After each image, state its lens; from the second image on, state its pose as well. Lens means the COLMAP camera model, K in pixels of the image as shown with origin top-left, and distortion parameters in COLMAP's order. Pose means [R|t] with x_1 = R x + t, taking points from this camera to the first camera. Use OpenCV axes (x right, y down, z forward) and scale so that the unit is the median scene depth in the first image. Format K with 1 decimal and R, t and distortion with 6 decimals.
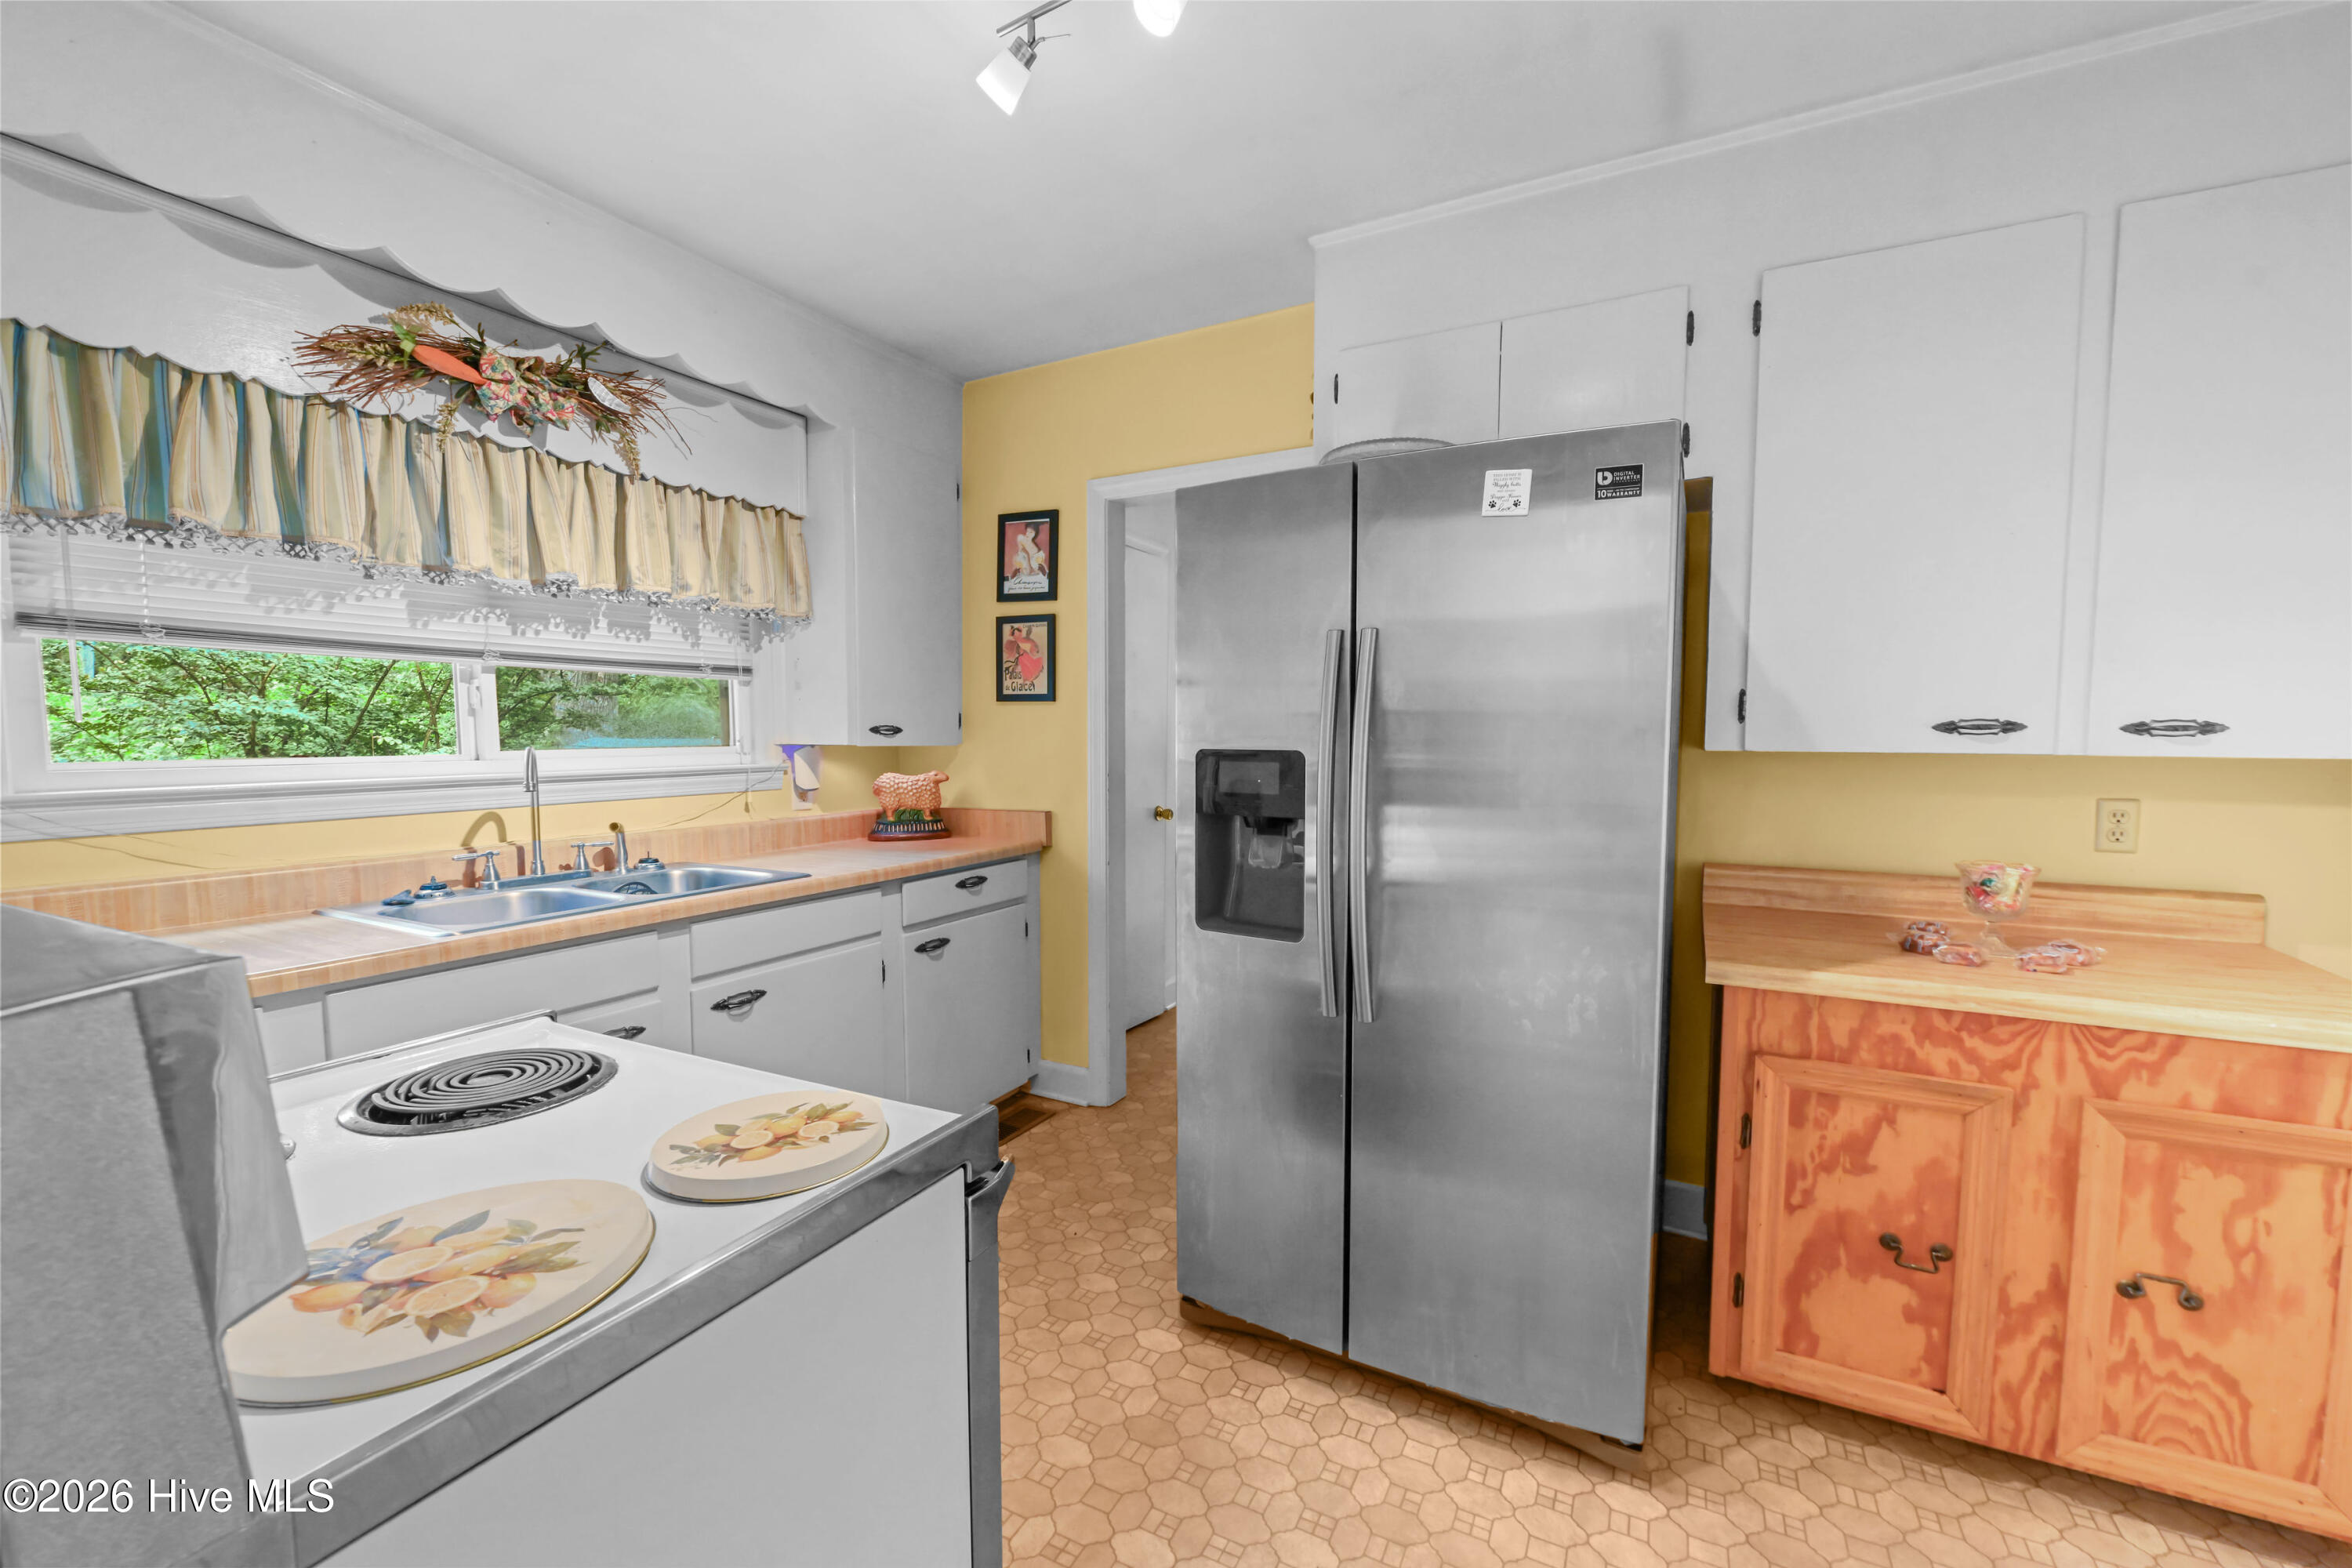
lens RADIAL K [[931.6, 0, 1195.9], [0, 931.6, 791.5], [0, 0, 1]] dist [-0.009787, 0.000445]
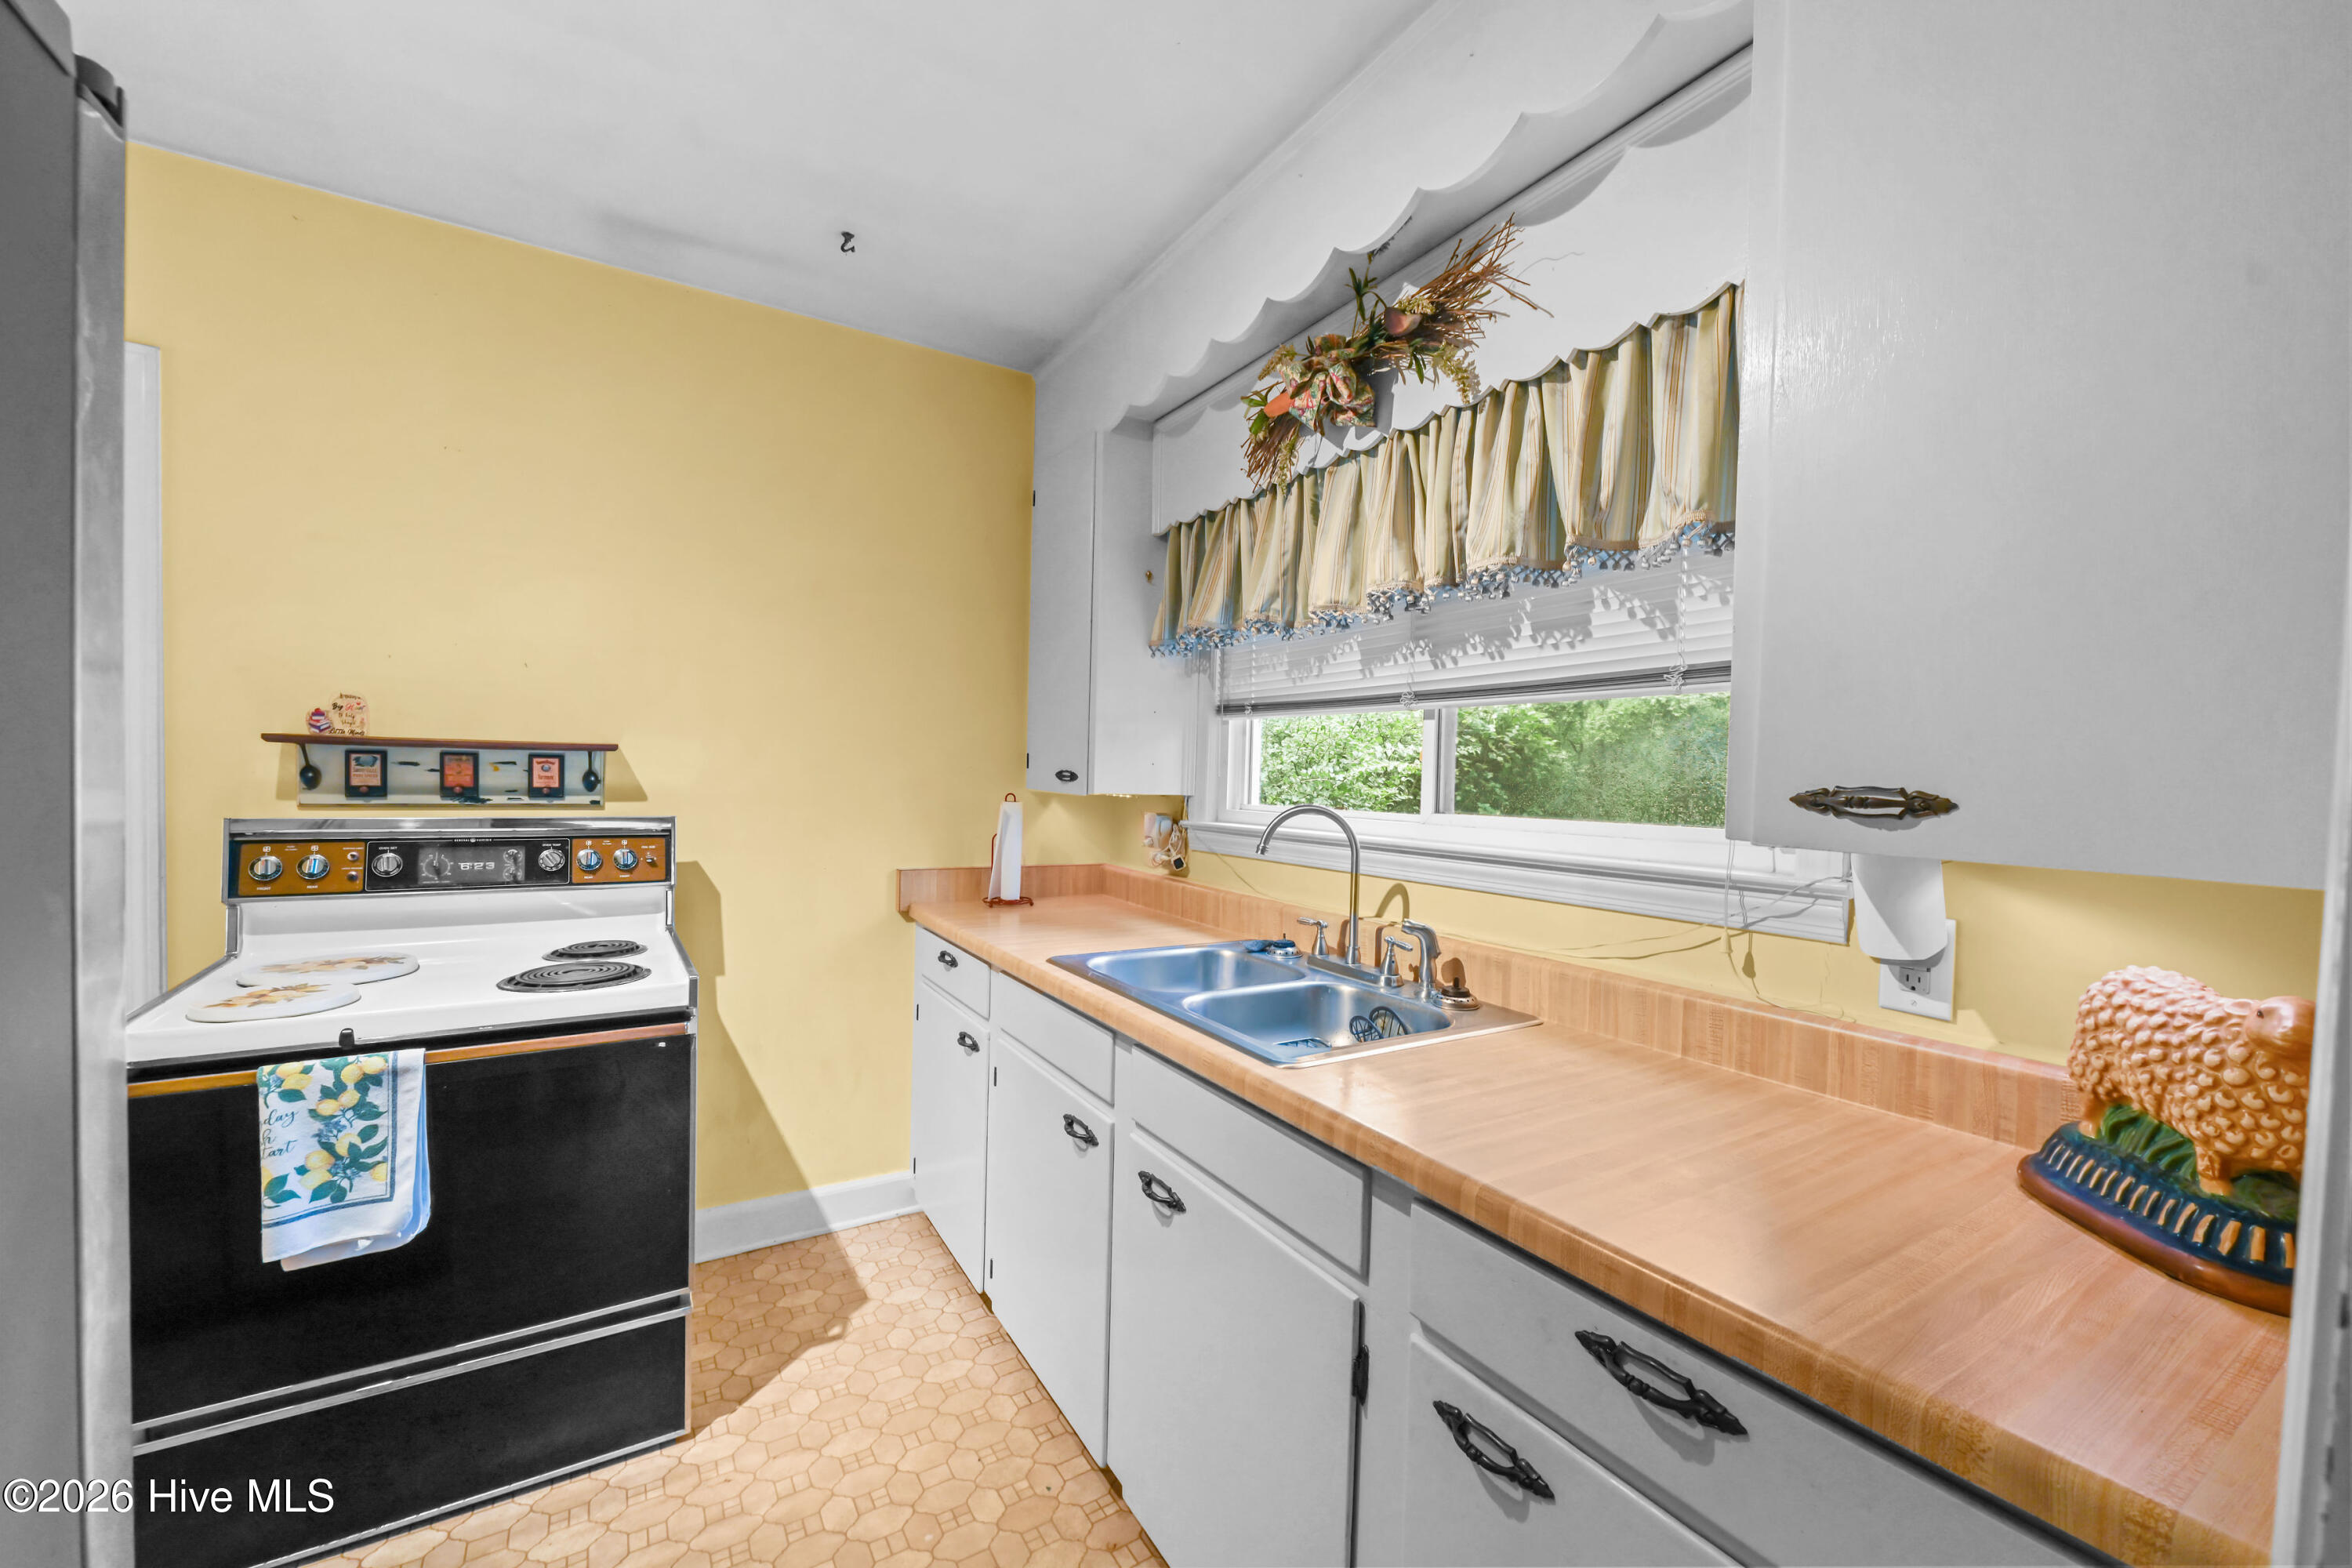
lens RADIAL K [[931.6, 0, 1186.0], [0, 931.6, 790.4], [0, 0, 1]] dist [-0.009787, 0.000445]
pose [[-0.515827, 0.003161, -0.856687, 0.081230], [-0.077367, 0.995735, 0.050258, -0.114946], [0.853192, 0.092203, -0.513383, 1.612469]]
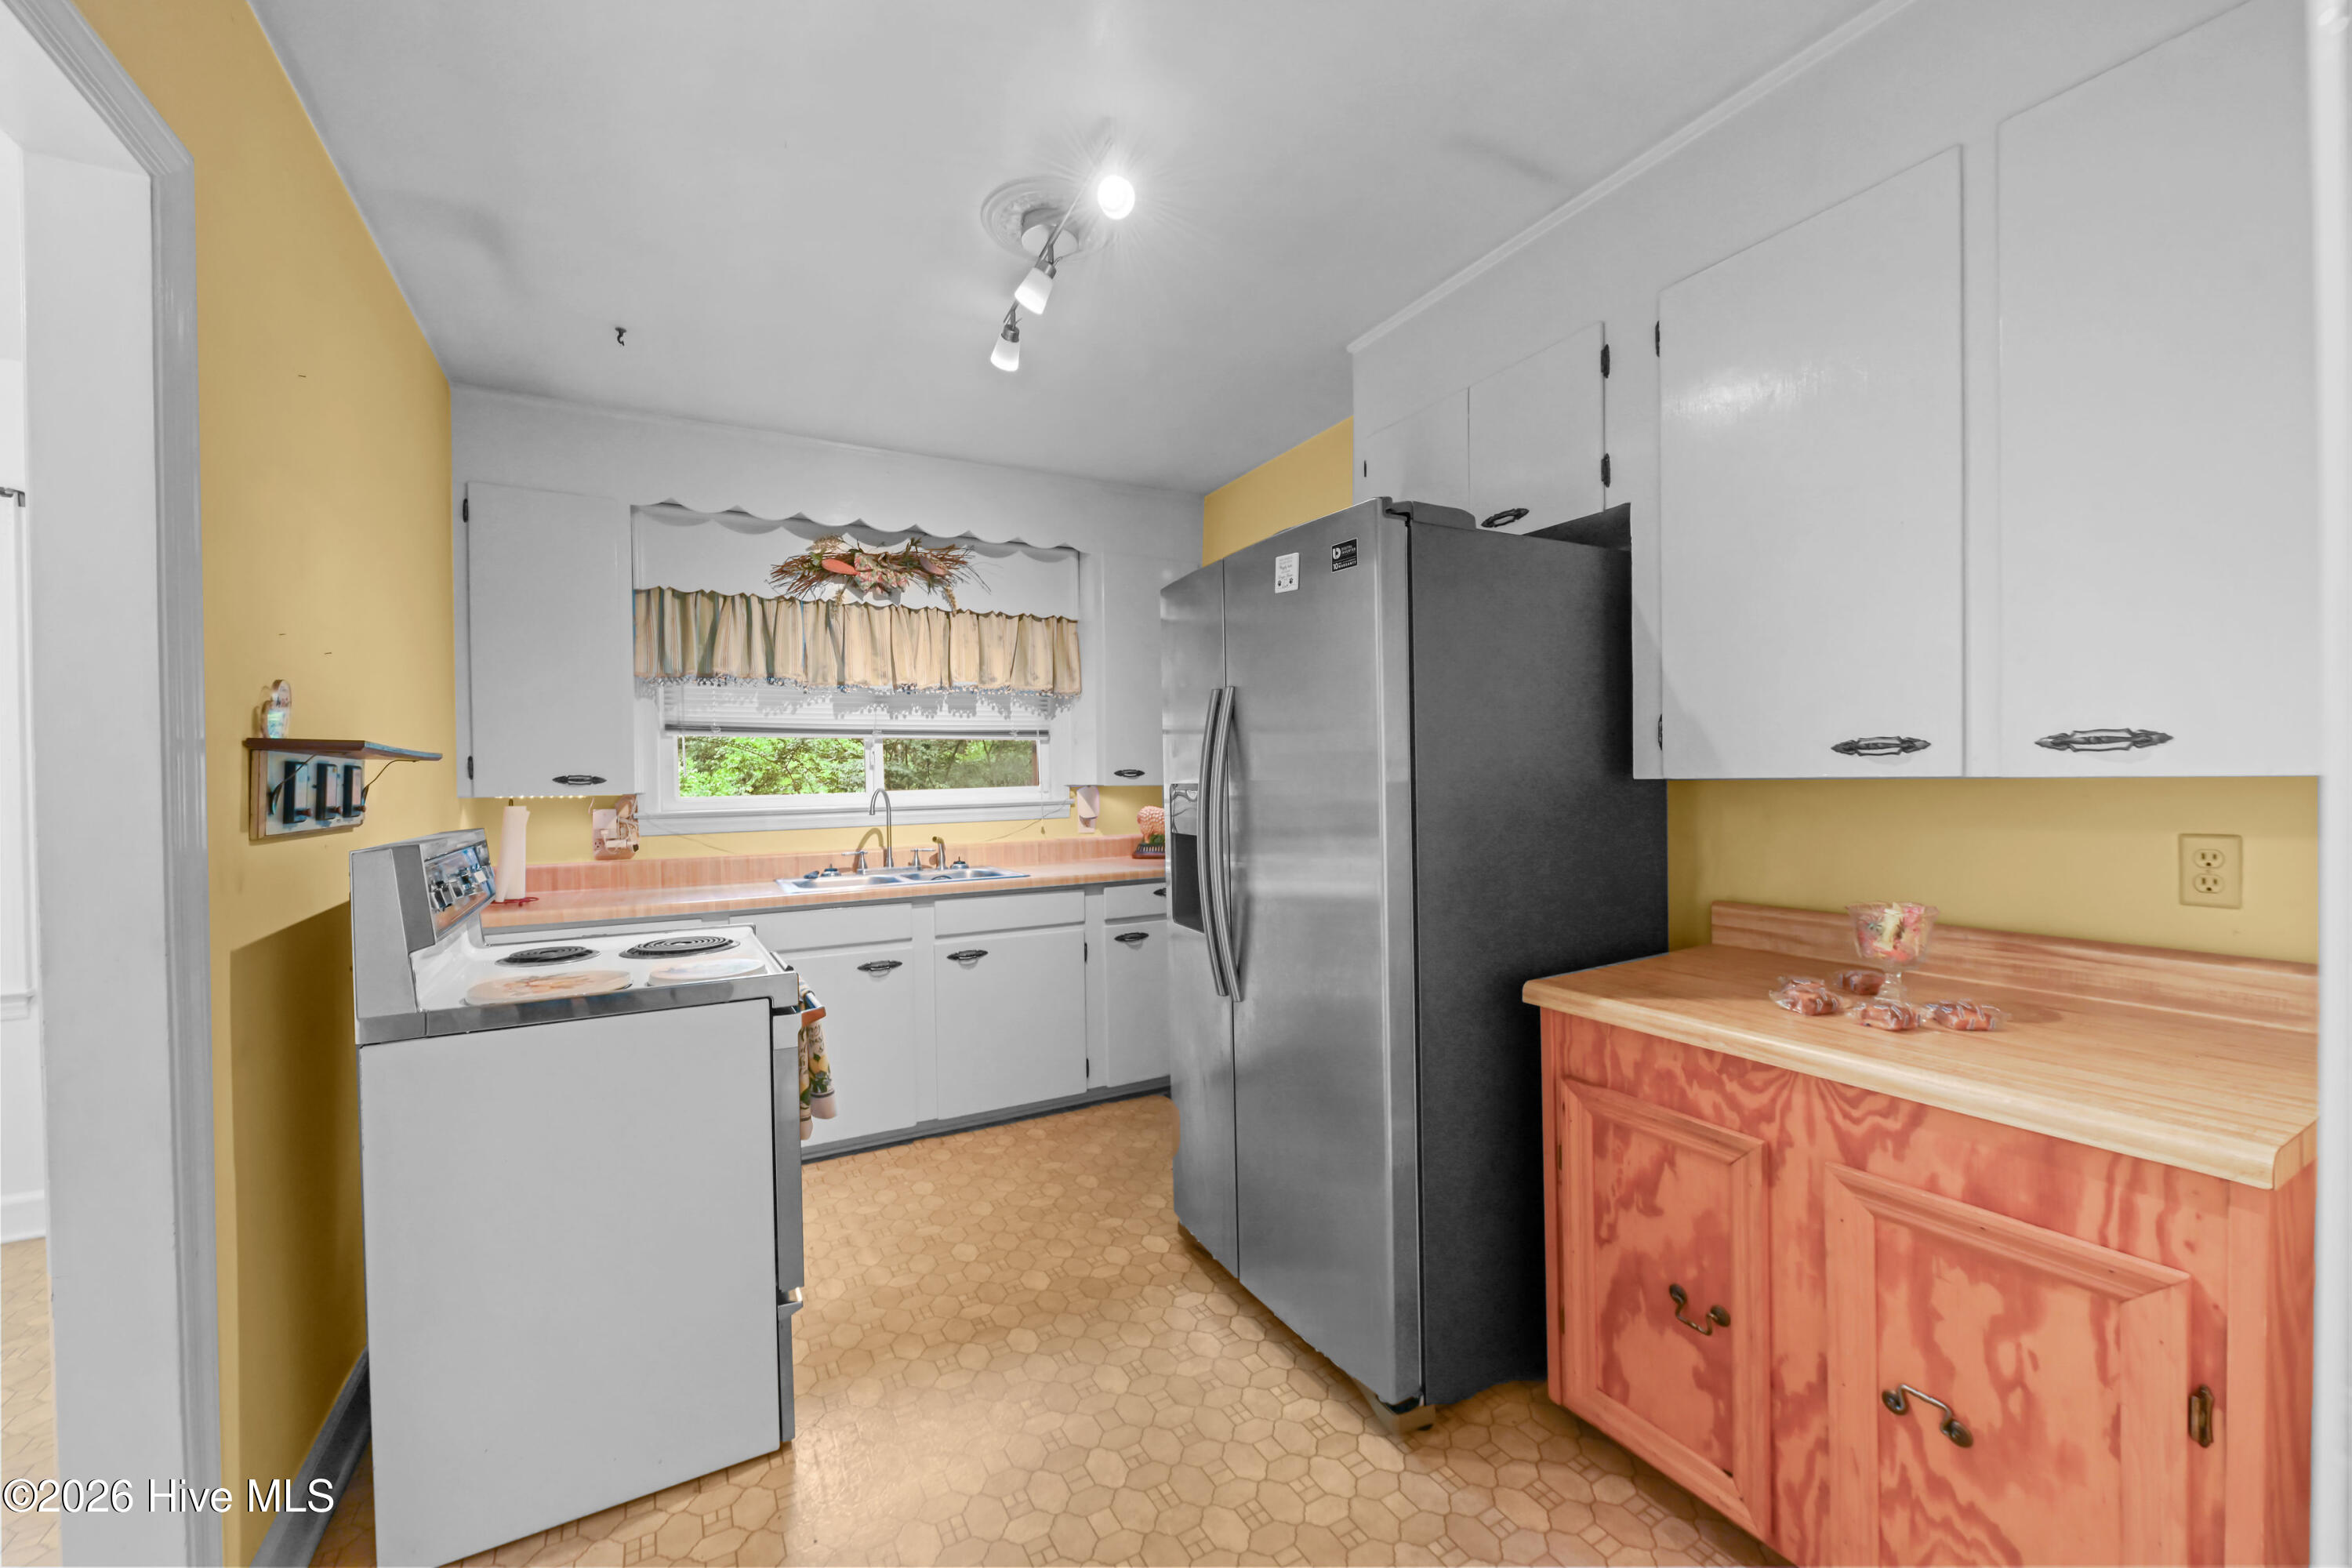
lens RADIAL K [[931.6, 0, 1198.2], [0, 931.6, 790.0], [0, 0, 1]] dist [-0.009787, 0.000445]
pose [[0.836148, -0.008843, -0.548432, 0.784558], [-0.016657, 0.998999, -0.041504, 0.017860], [0.548250, 0.043839, 0.835164, -0.074713]]
